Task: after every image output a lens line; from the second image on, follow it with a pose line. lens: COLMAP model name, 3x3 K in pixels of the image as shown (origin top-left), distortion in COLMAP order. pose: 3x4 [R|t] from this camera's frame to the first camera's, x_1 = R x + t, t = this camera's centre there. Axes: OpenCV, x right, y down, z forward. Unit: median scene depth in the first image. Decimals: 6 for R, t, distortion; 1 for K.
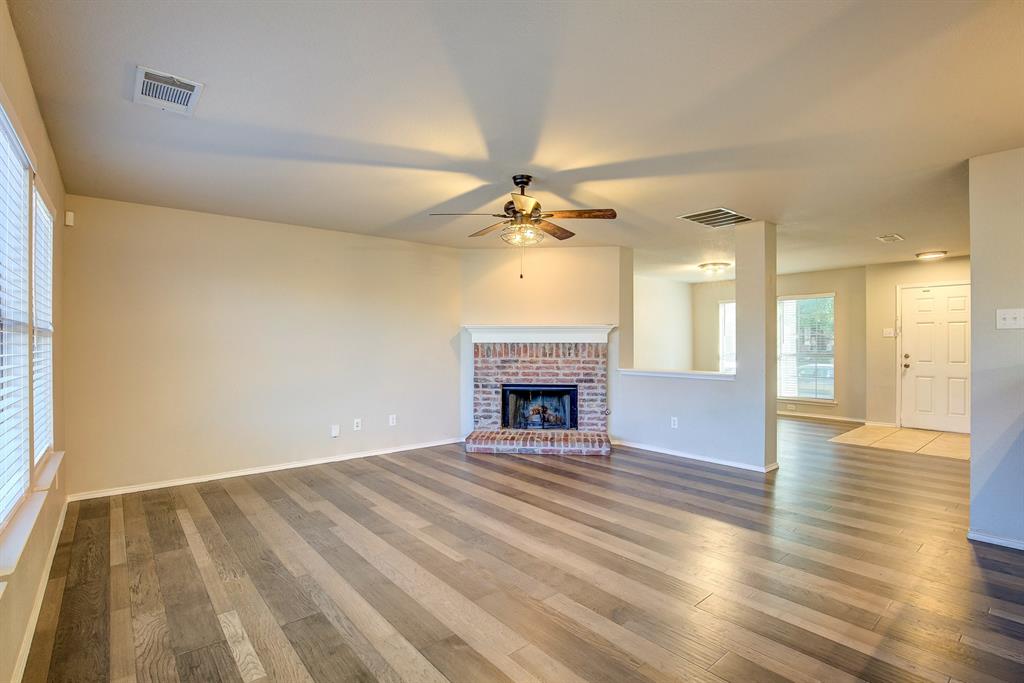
lens RADIAL K [[488.0, 0, 512.0], [0, 488.0, 341.5], [0, 0, 1]] dist [-0.037965, 0.000135]
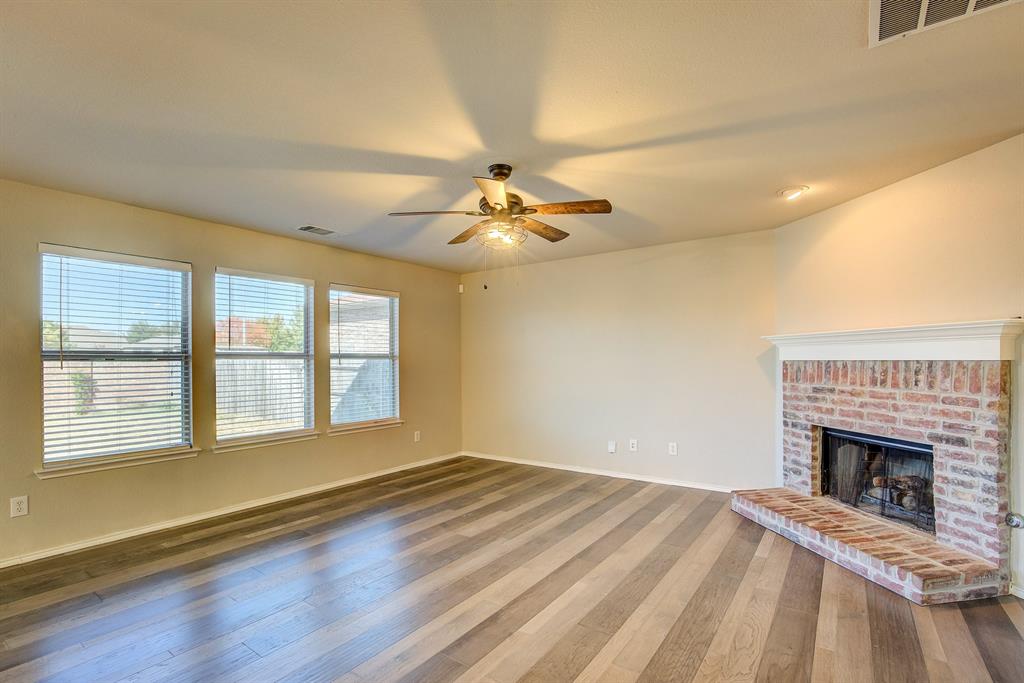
lens RADIAL K [[474.9, 0, 514.5], [0, 474.9, 358.3], [0, 0, 1]] dist [-0.030191, 0.000451]
pose [[0.252808, -0.005483, -0.967501, 0.477846], [0.009695, 0.999948, -0.003133, -0.001850], [0.967468, -0.008588, 0.252848, 0.472343]]
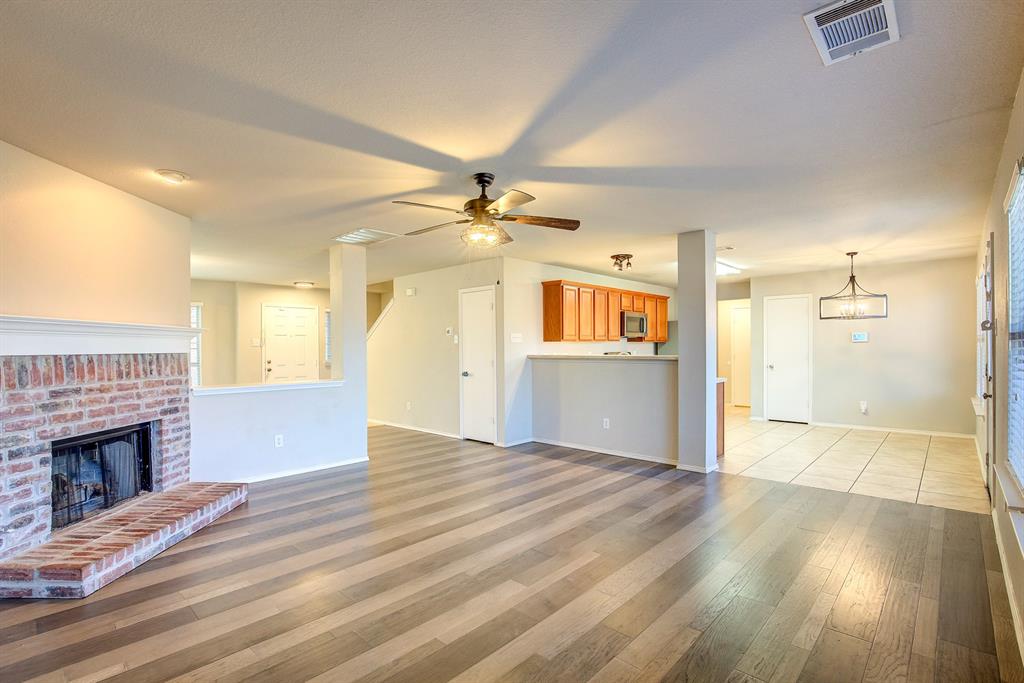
lens RADIAL K [[479.3, 0, 510.3], [0, 479.3, 346.6], [0, 0, 1]] dist [-0.029034, 0.000794]
pose [[-0.112537, 0.003341, 0.993642, -0.528297], [0.007874, 0.999966, -0.002470, -0.000950], [-0.993616, 0.007546, -0.112559, 0.611764]]
